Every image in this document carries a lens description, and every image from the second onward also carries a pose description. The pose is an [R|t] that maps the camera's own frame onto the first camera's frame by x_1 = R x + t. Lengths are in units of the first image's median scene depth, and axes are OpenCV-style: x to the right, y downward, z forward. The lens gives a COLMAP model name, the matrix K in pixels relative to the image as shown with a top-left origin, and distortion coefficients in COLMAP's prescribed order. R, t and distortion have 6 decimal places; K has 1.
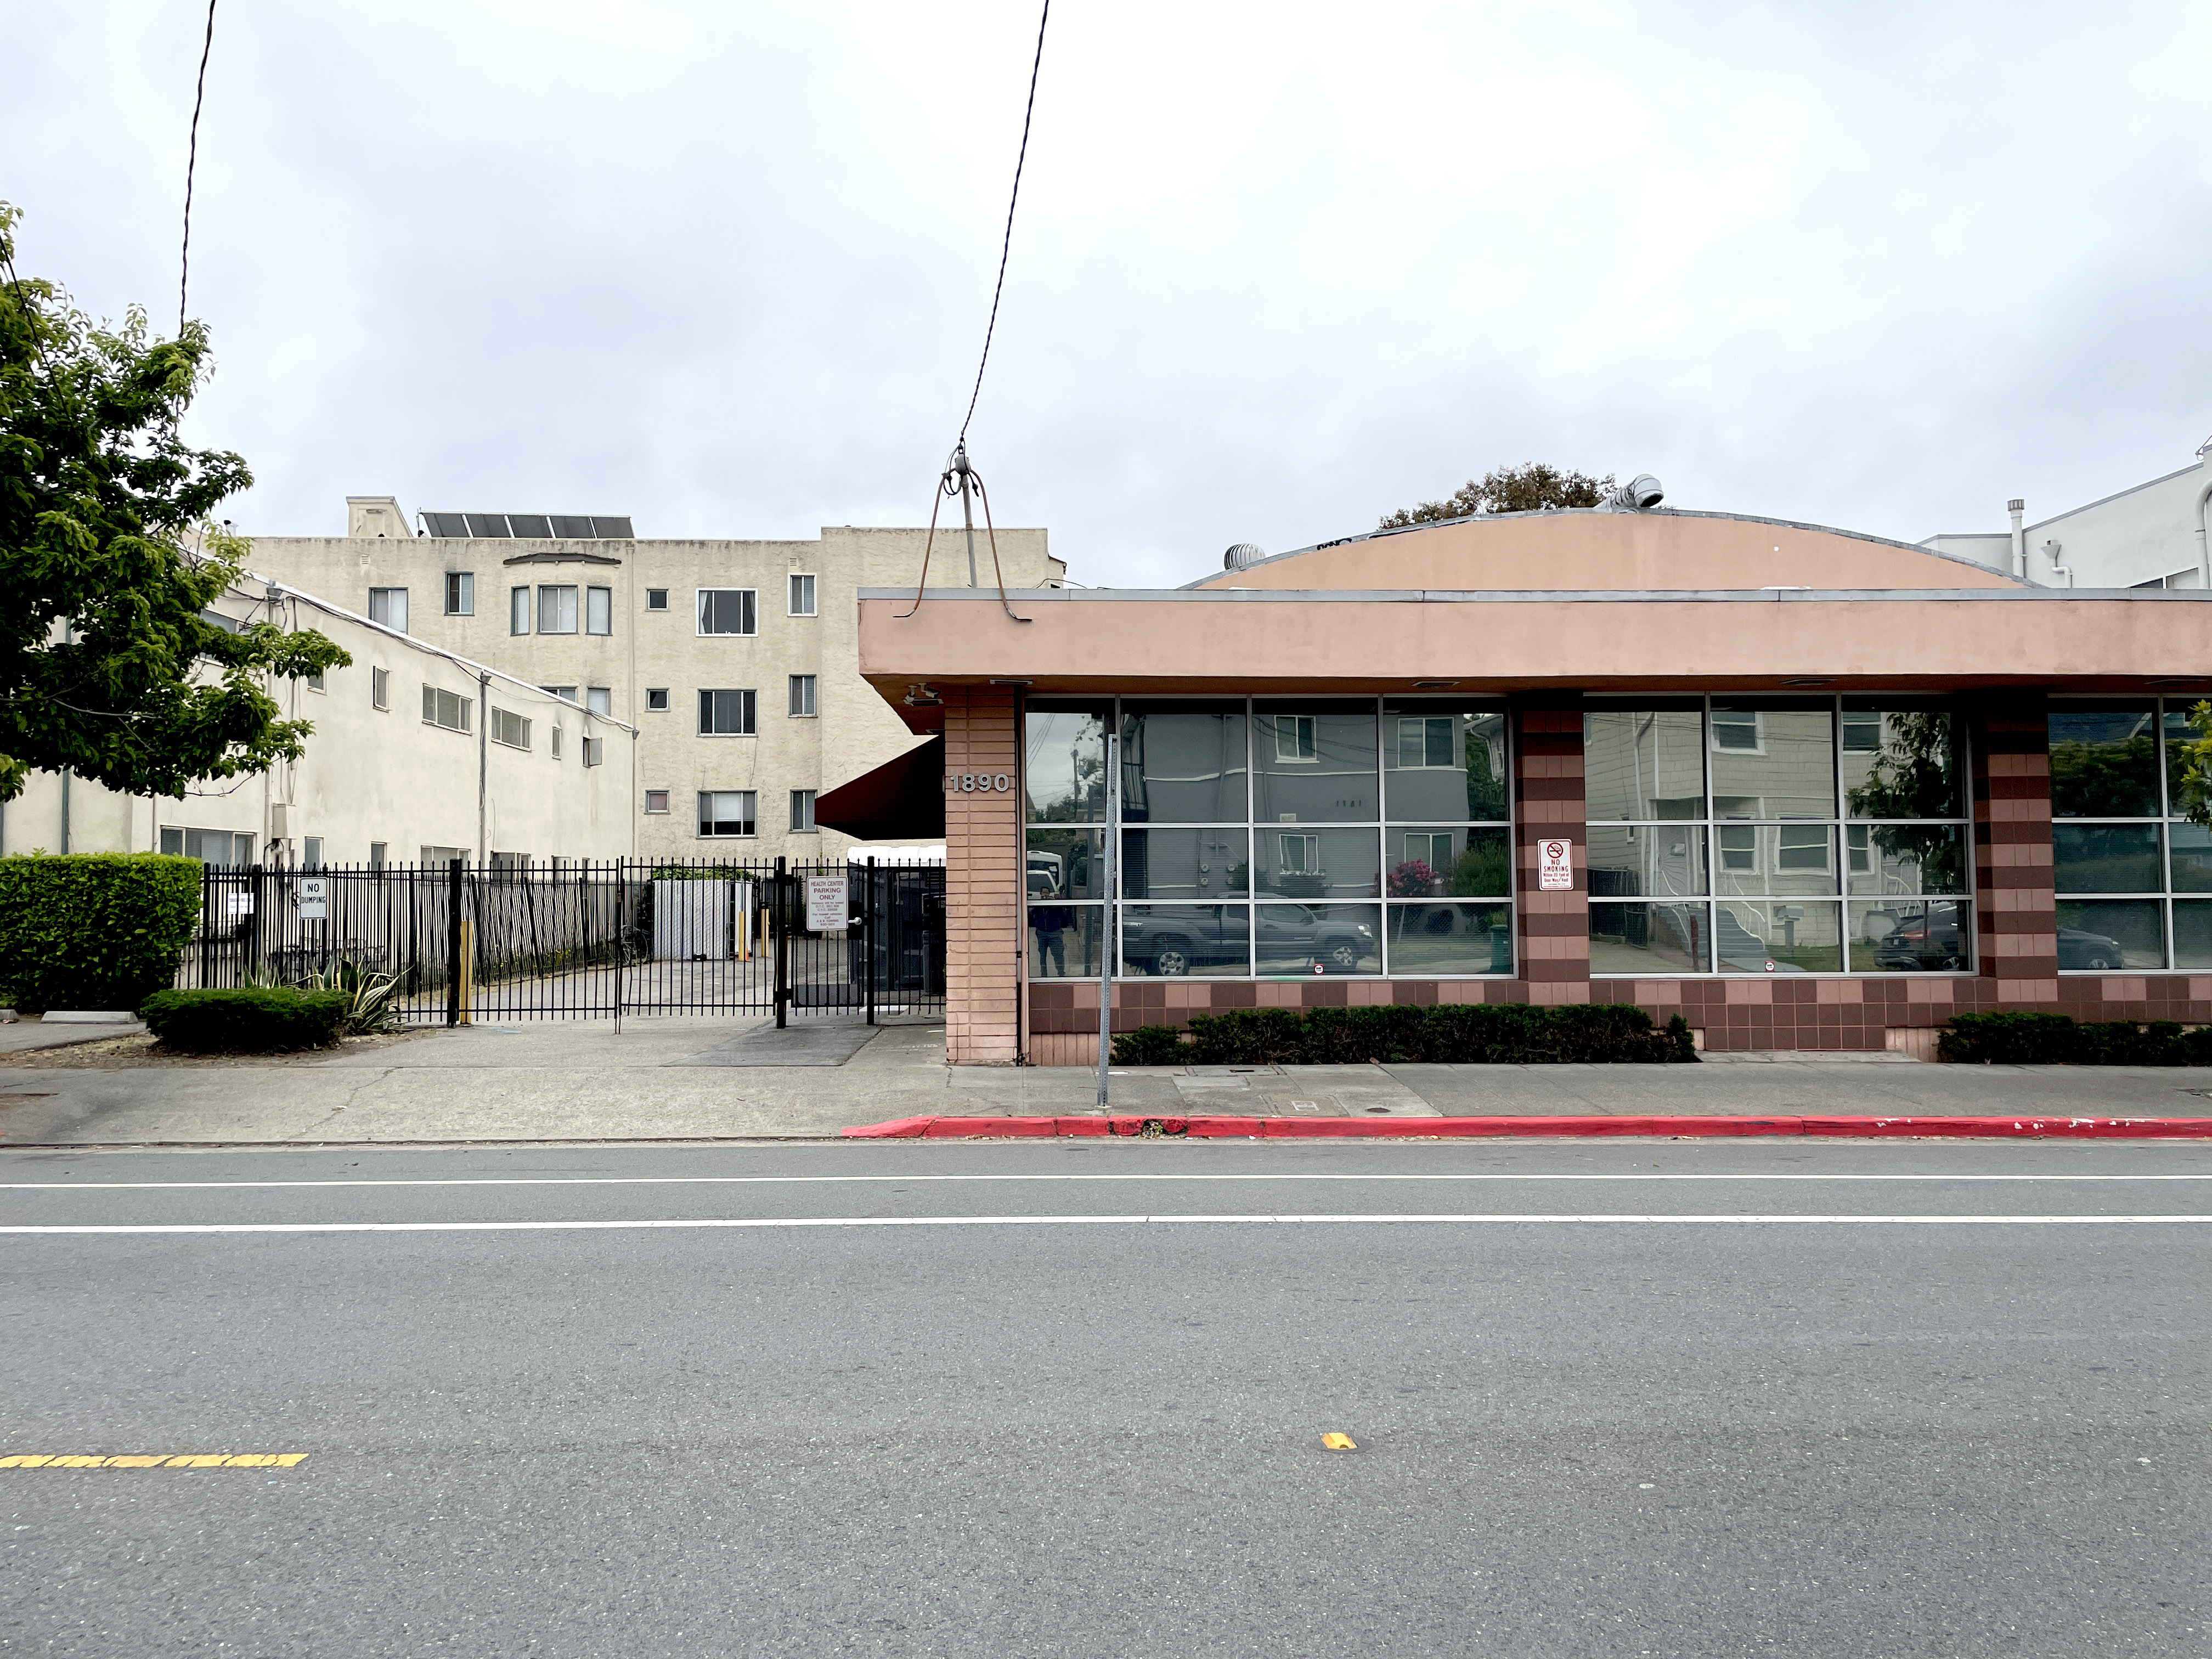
lens RADIAL K [[1650.3, 0, 1112.9], [0, 1650.3, 813.5], [0, 0, 1]] dist [0.113019, -0.167876]
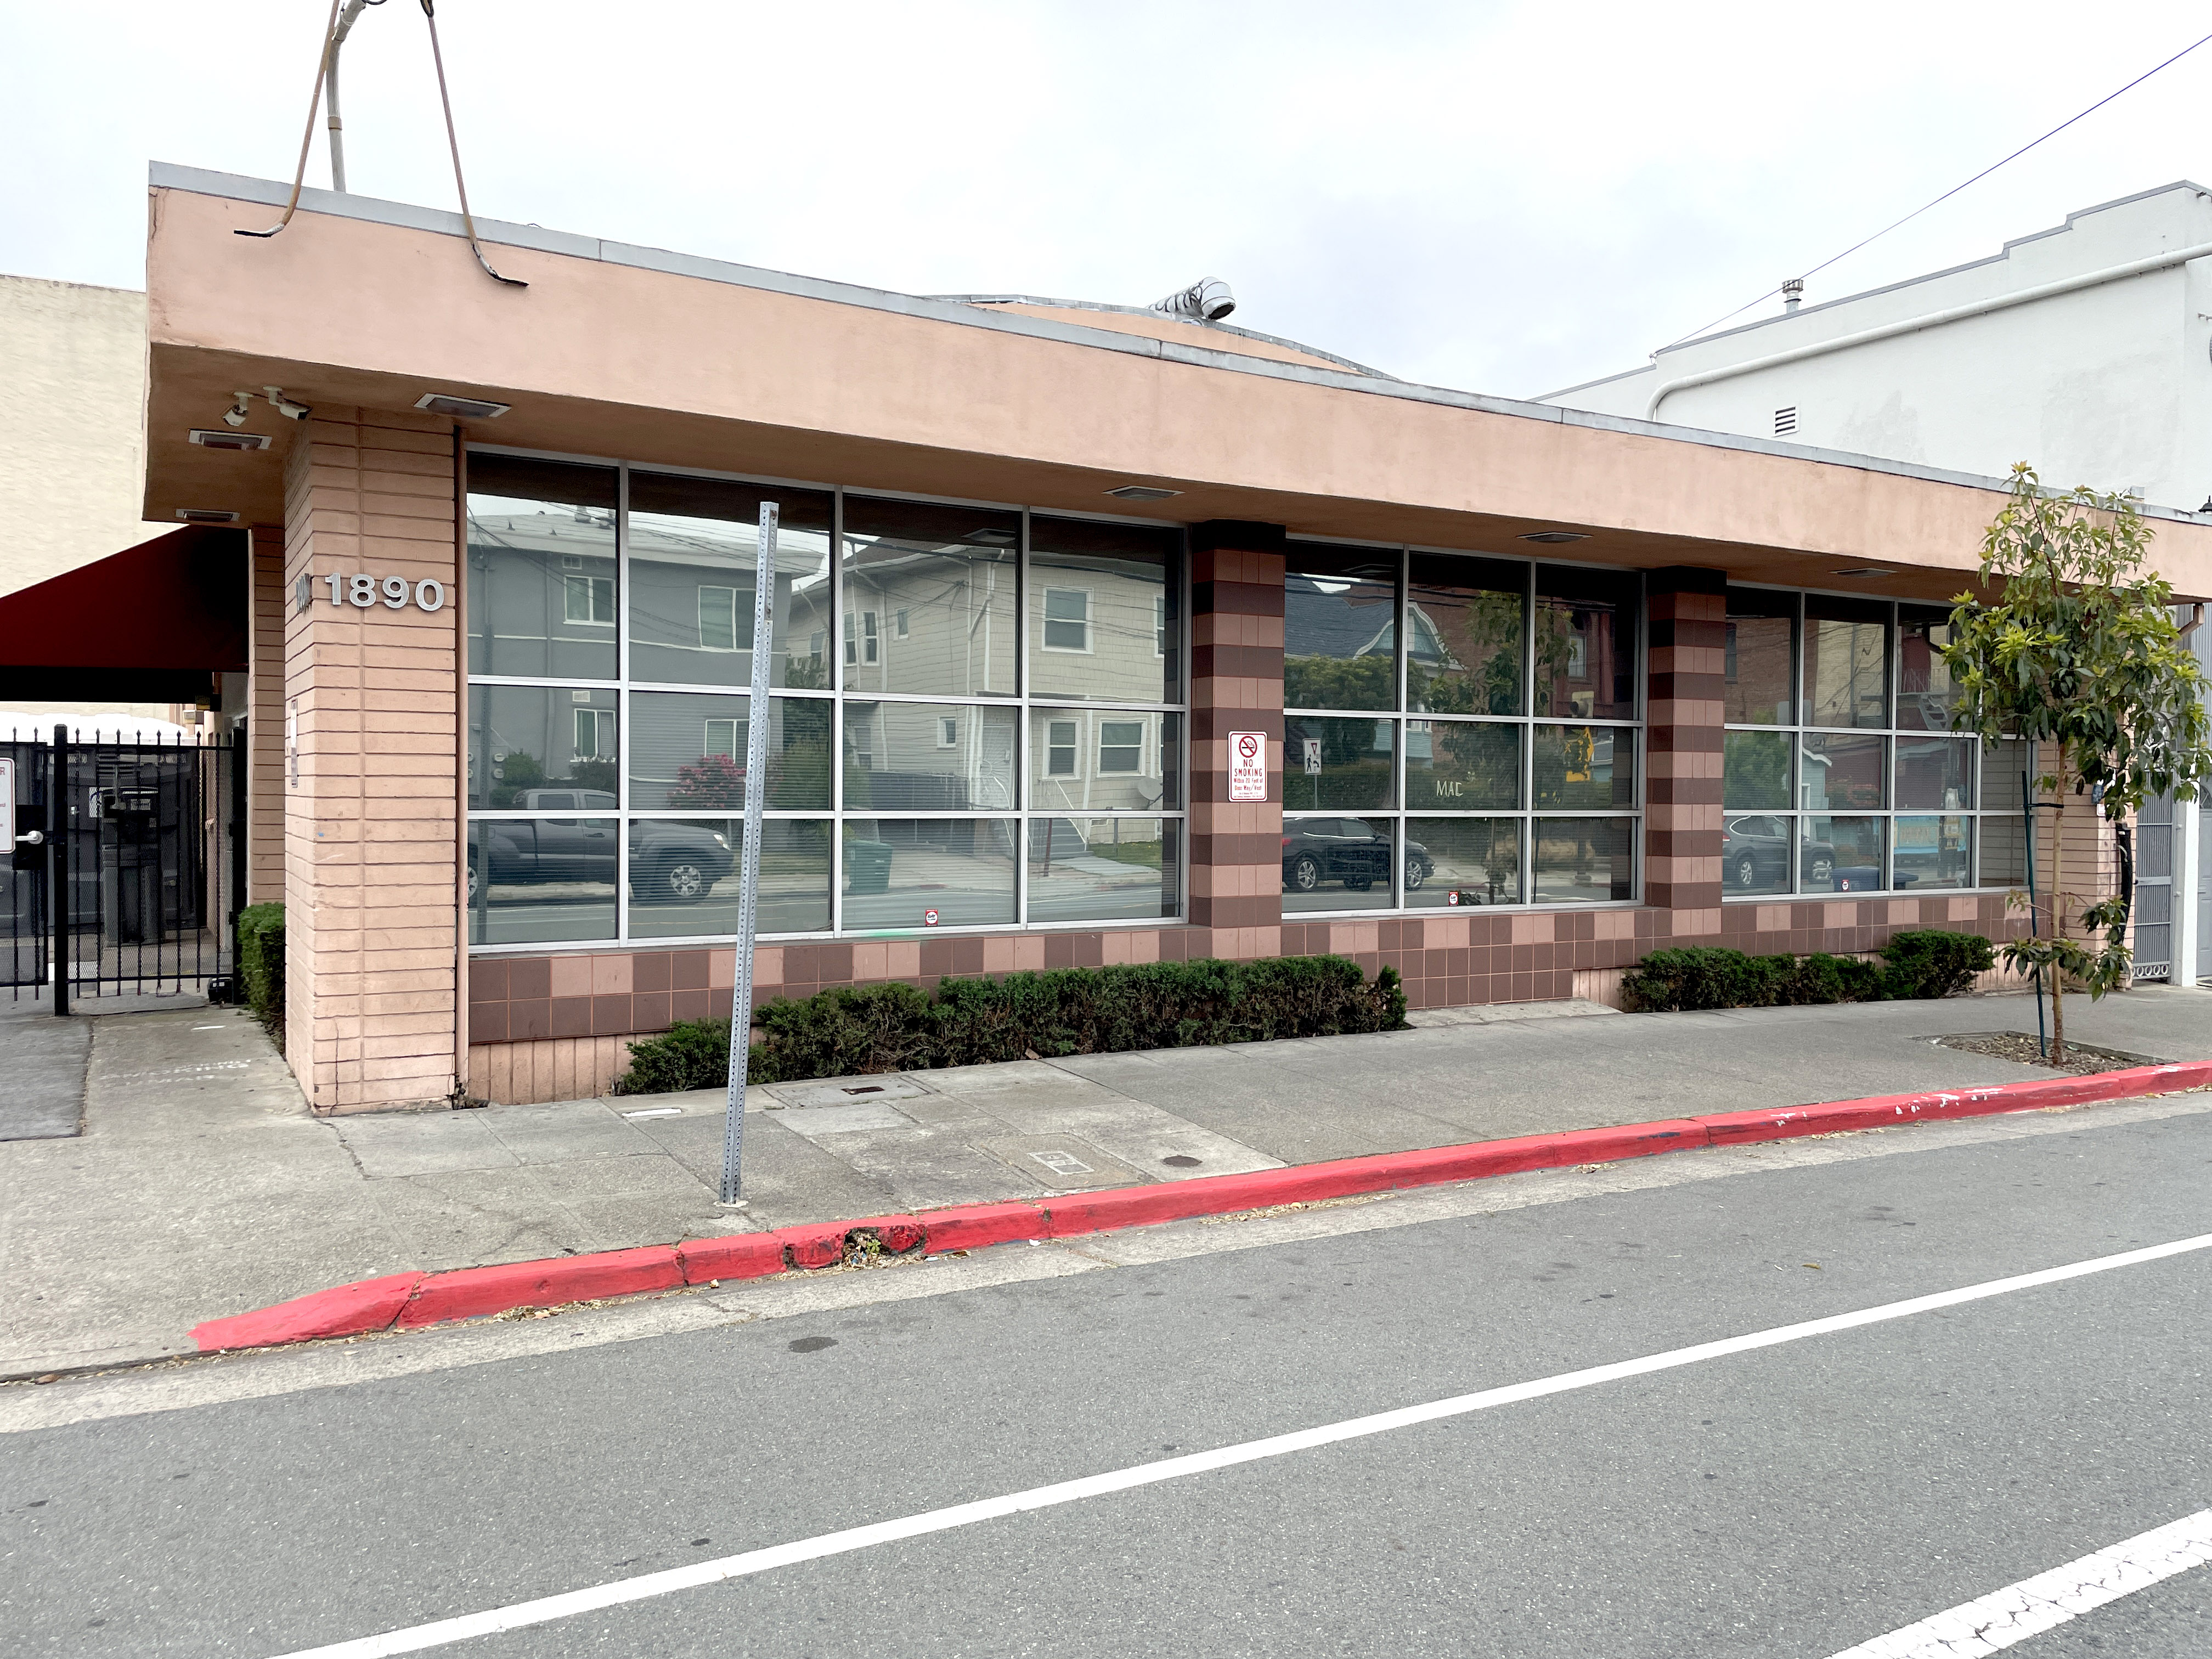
lens RADIAL K [[1650.3, 0, 1112.9], [0, 1650.3, 813.5], [0, 0, 1]] dist [0.113019, -0.167876]
pose [[0.882041, 0.006965, 0.471121, -0.126142], [-0.036268, 0.997928, 0.053148, 0.015307], [-0.469774, -0.063965, 0.880466, 0.396660]]
